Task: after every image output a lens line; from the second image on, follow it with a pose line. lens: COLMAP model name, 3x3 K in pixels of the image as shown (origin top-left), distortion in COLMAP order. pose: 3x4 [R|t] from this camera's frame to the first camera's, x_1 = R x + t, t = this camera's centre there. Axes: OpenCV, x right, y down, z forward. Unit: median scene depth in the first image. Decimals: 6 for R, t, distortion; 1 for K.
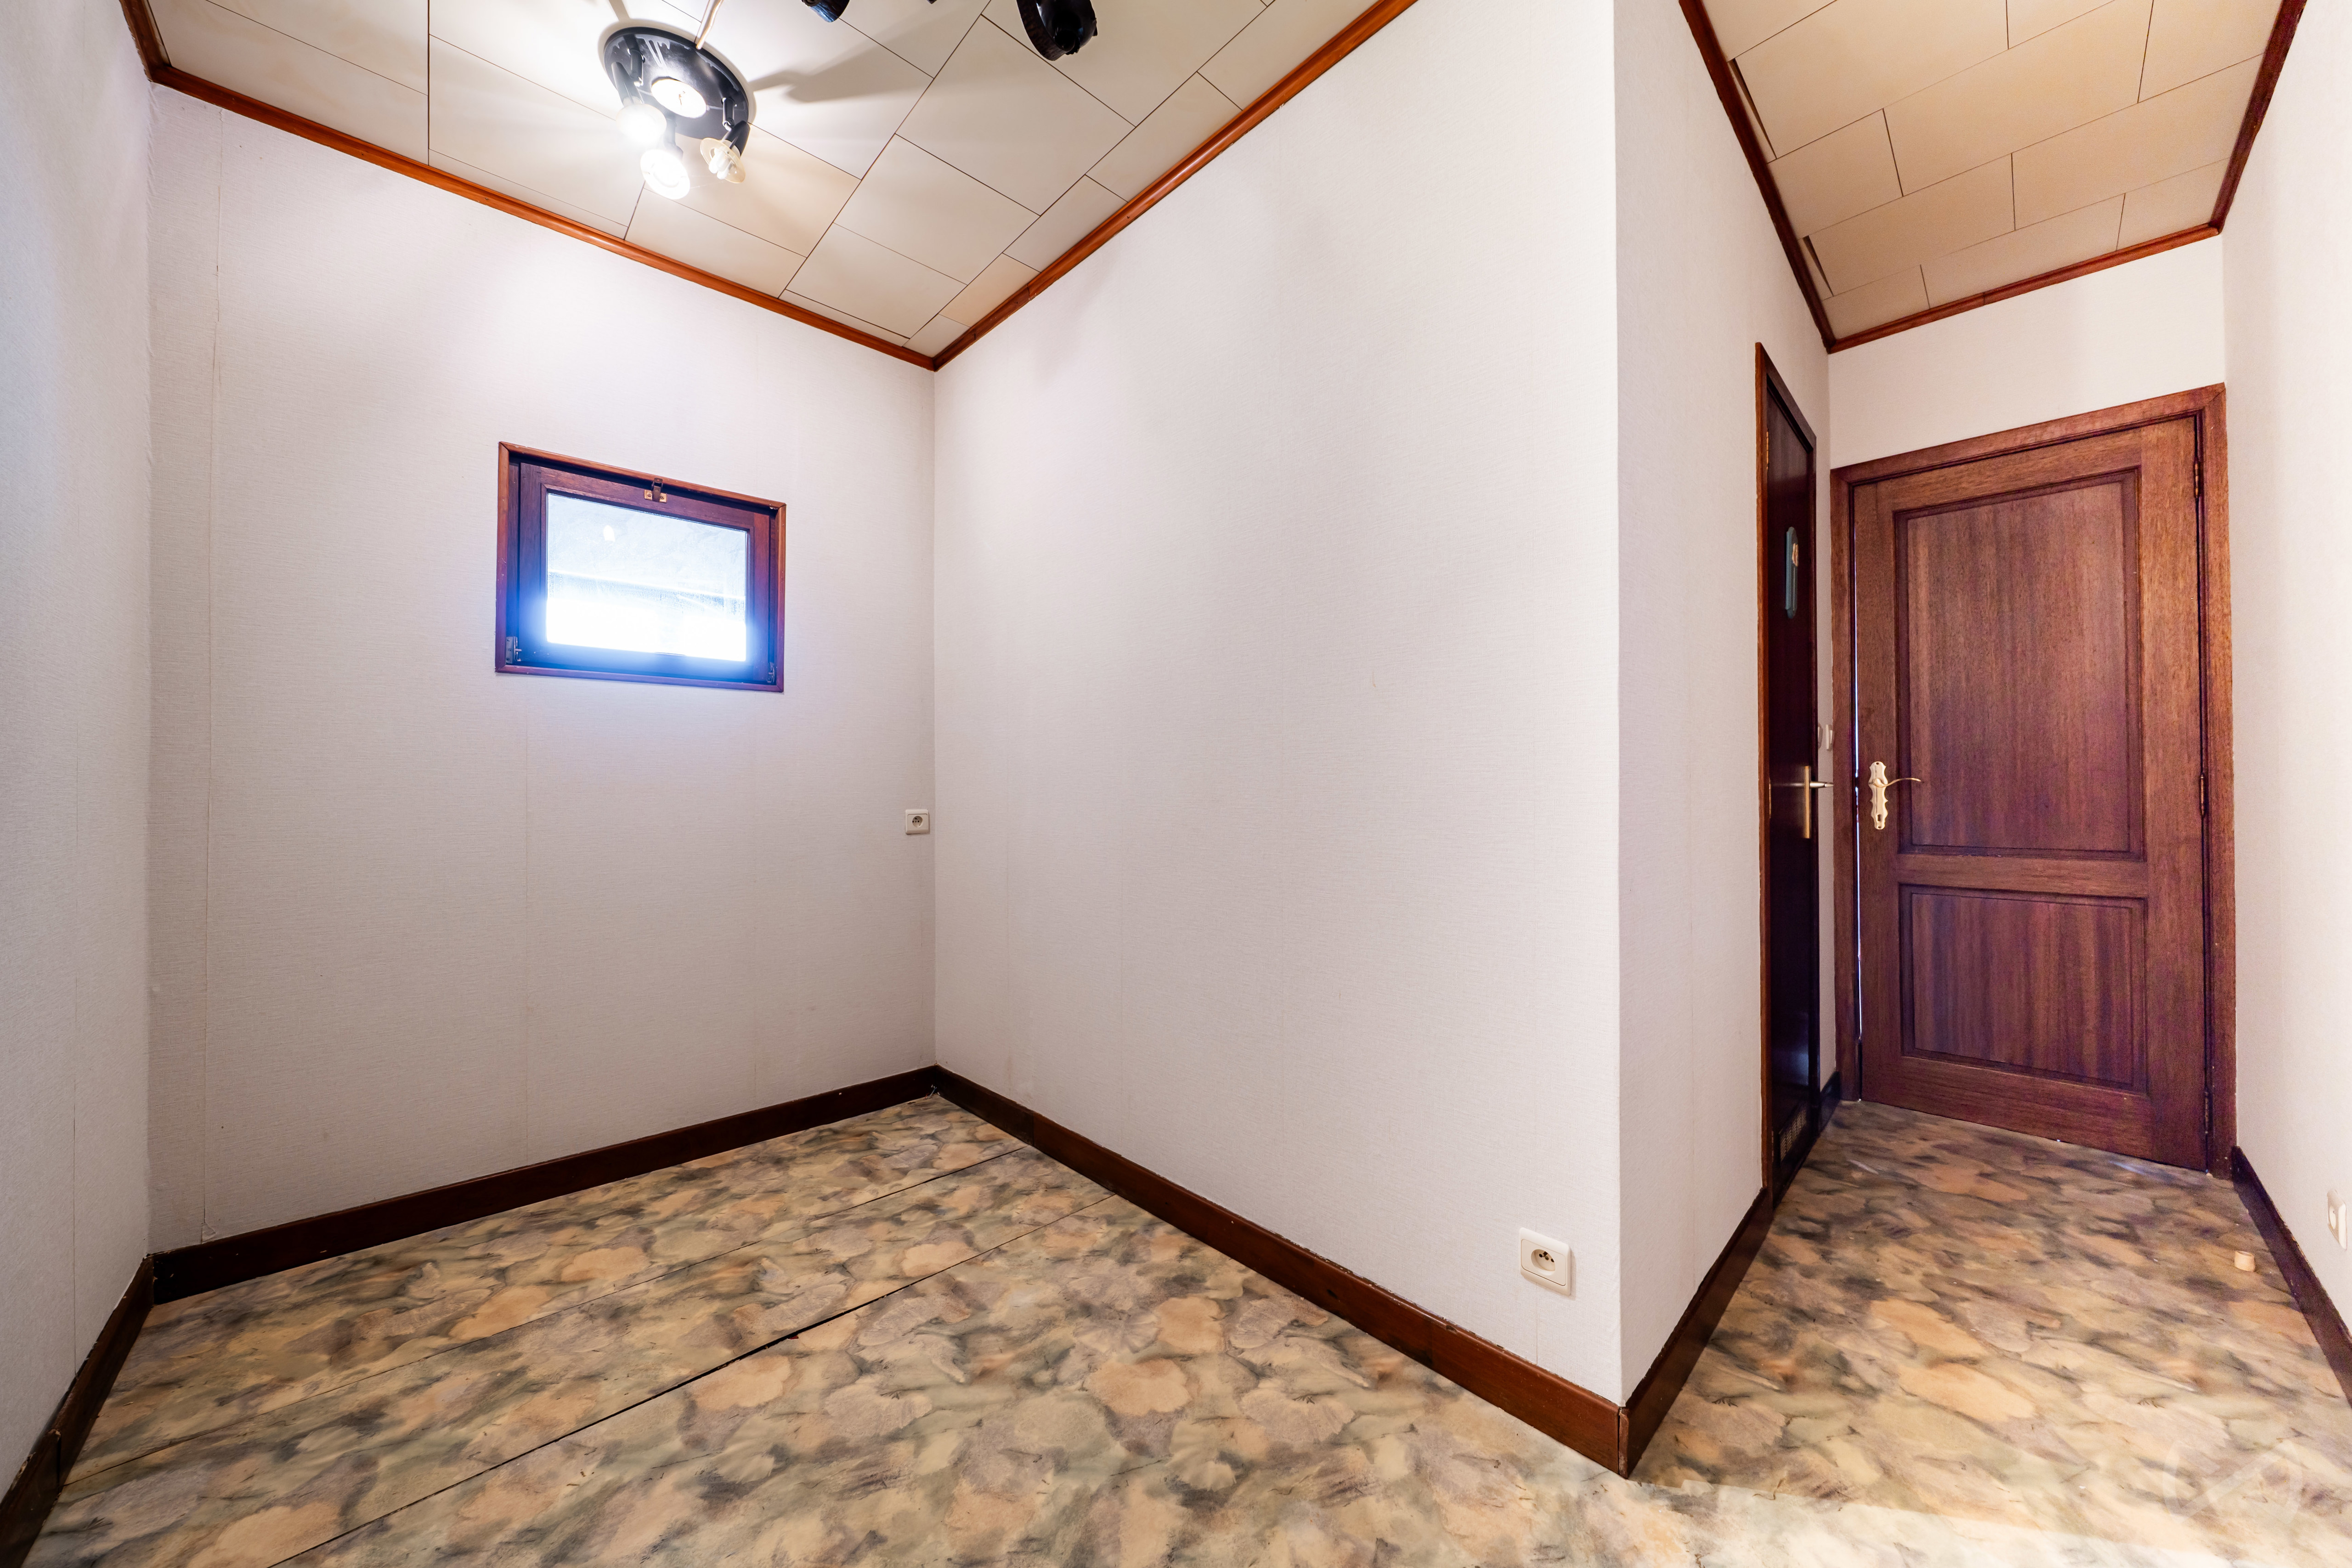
lens RADIAL K [[800.7, 0, 1187.5], [0, 800.7, 772.6], [0, 0, 1]] dist [-0.000223, 0.000073]
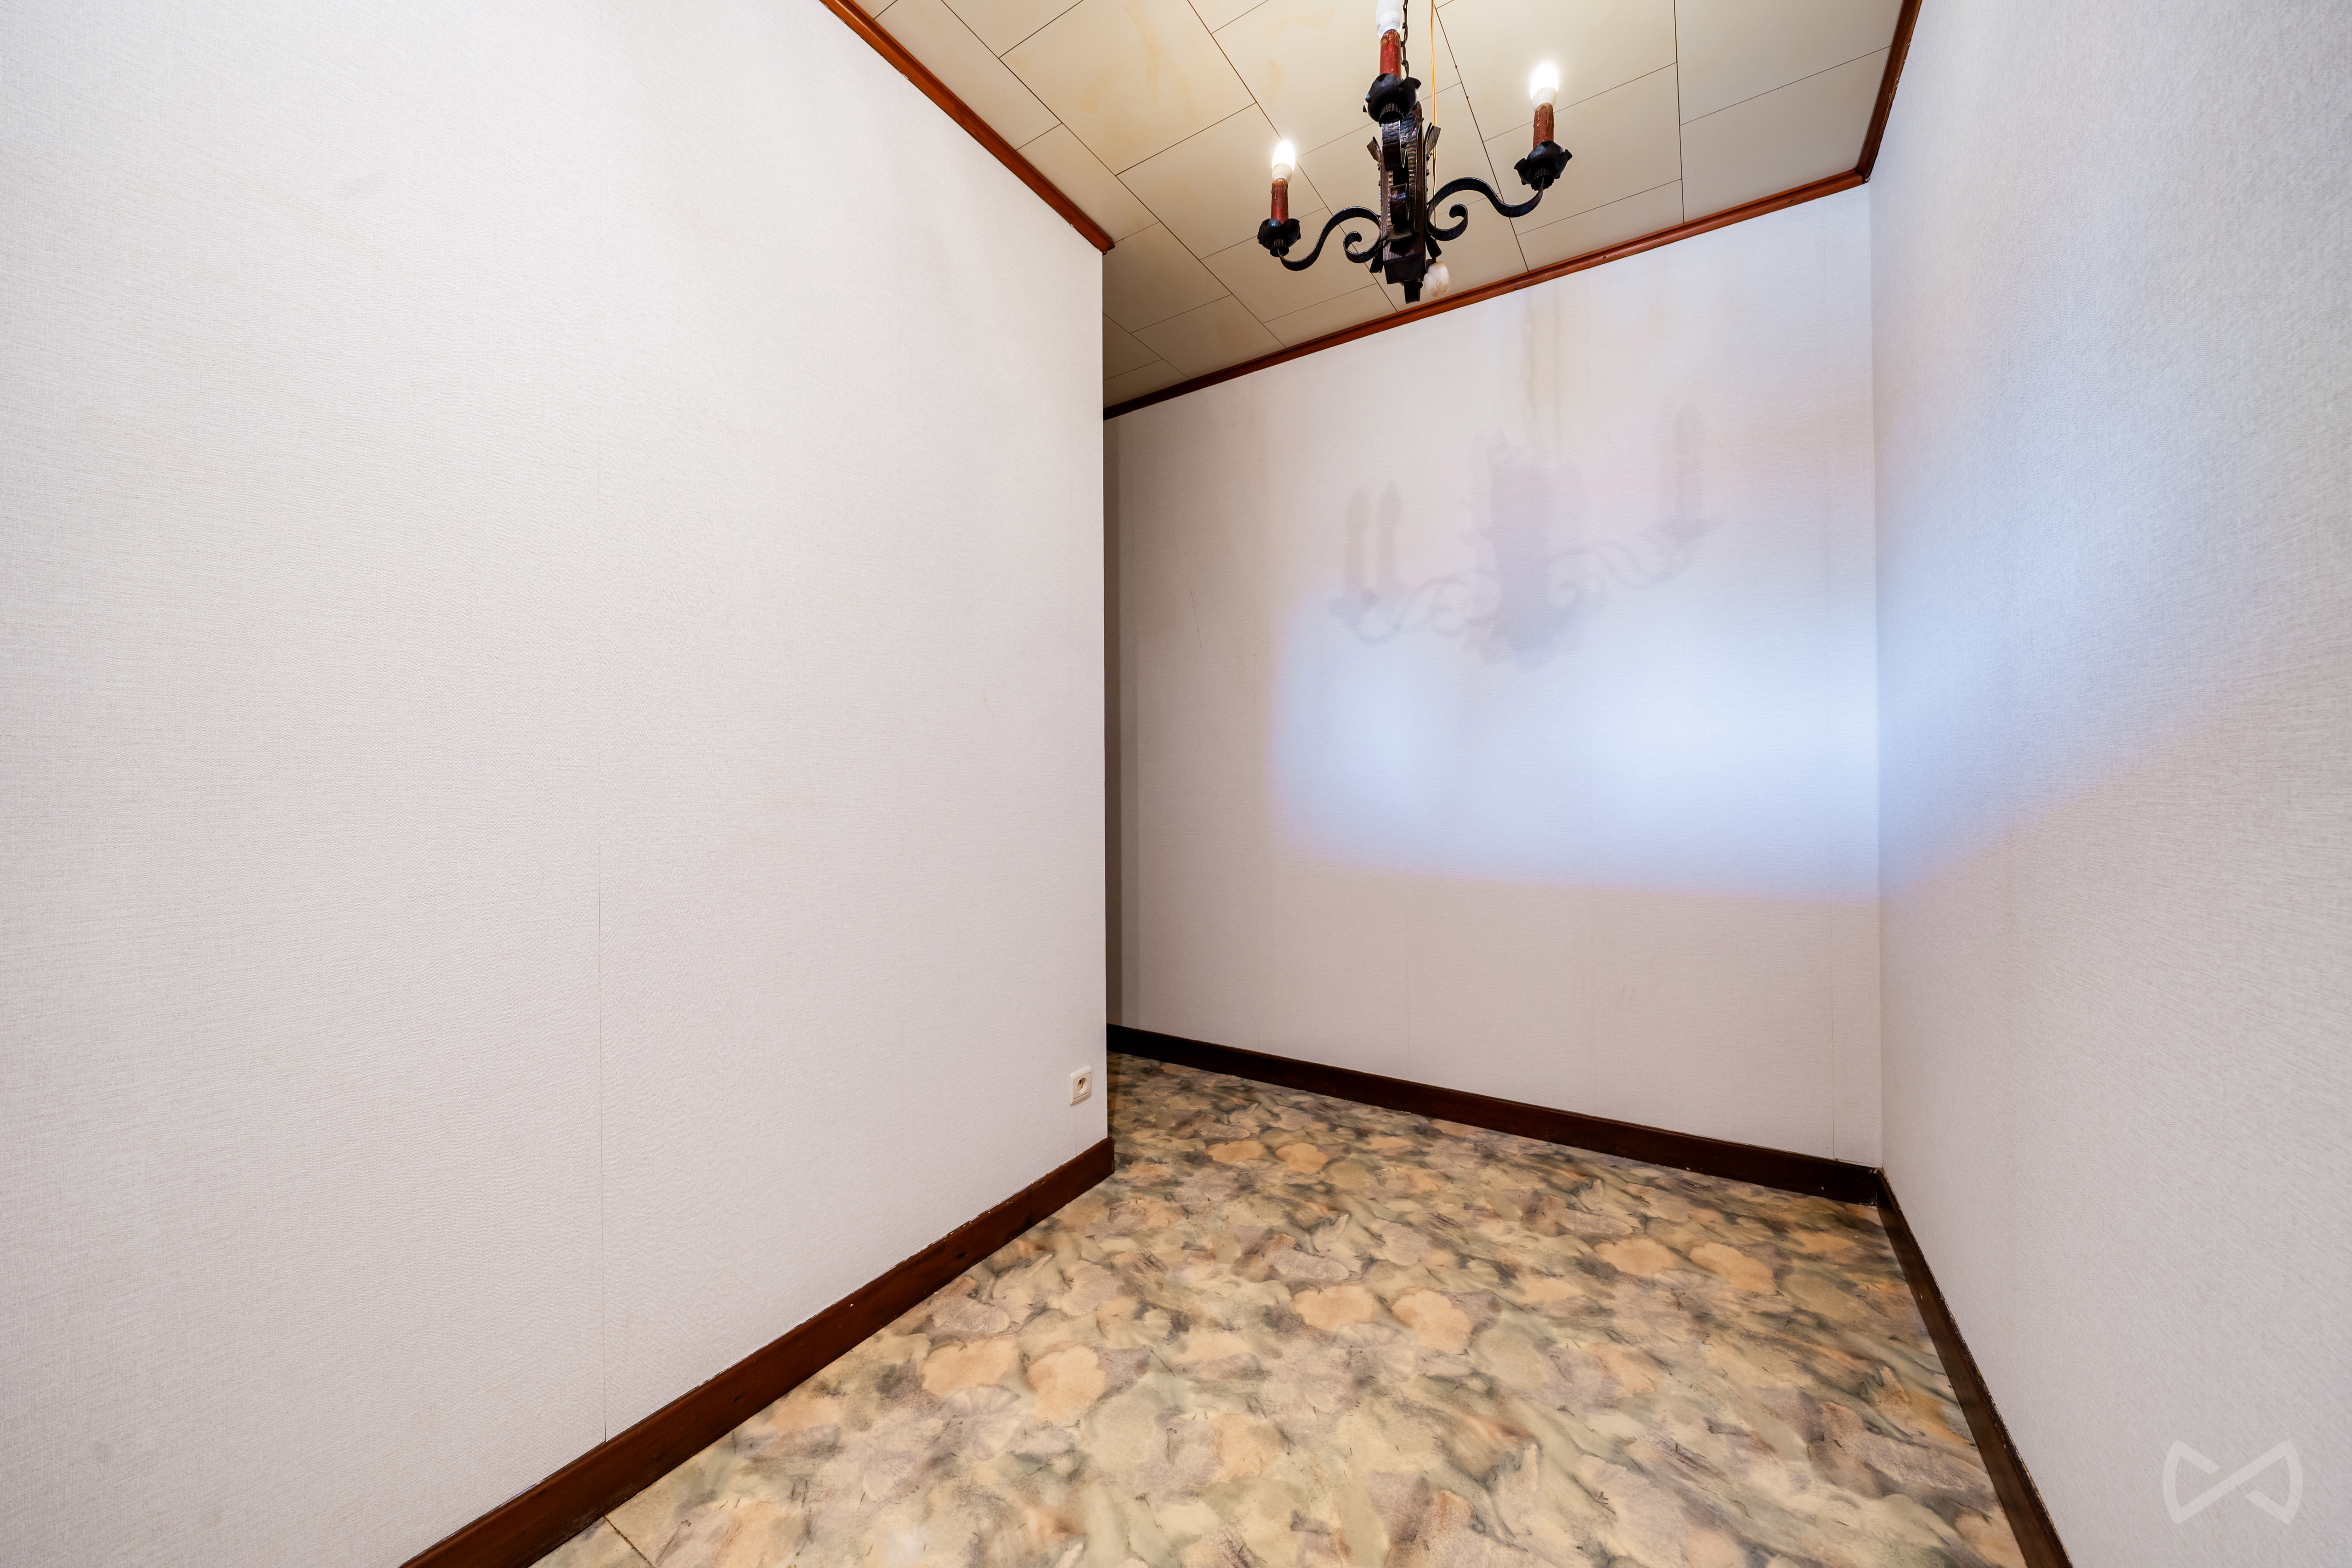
lens RADIAL K [[800.7, 0, 1188.9], [0, 800.7, 793.0], [0, 0, 1]] dist [-0.000223, 0.000073]
pose [[-0.227599, -0.003026, 0.973750, -1.214851], [-0.010129, 0.999948, 0.000739, 0.035538], [-0.973702, -0.009695, -0.227618, 1.243637]]
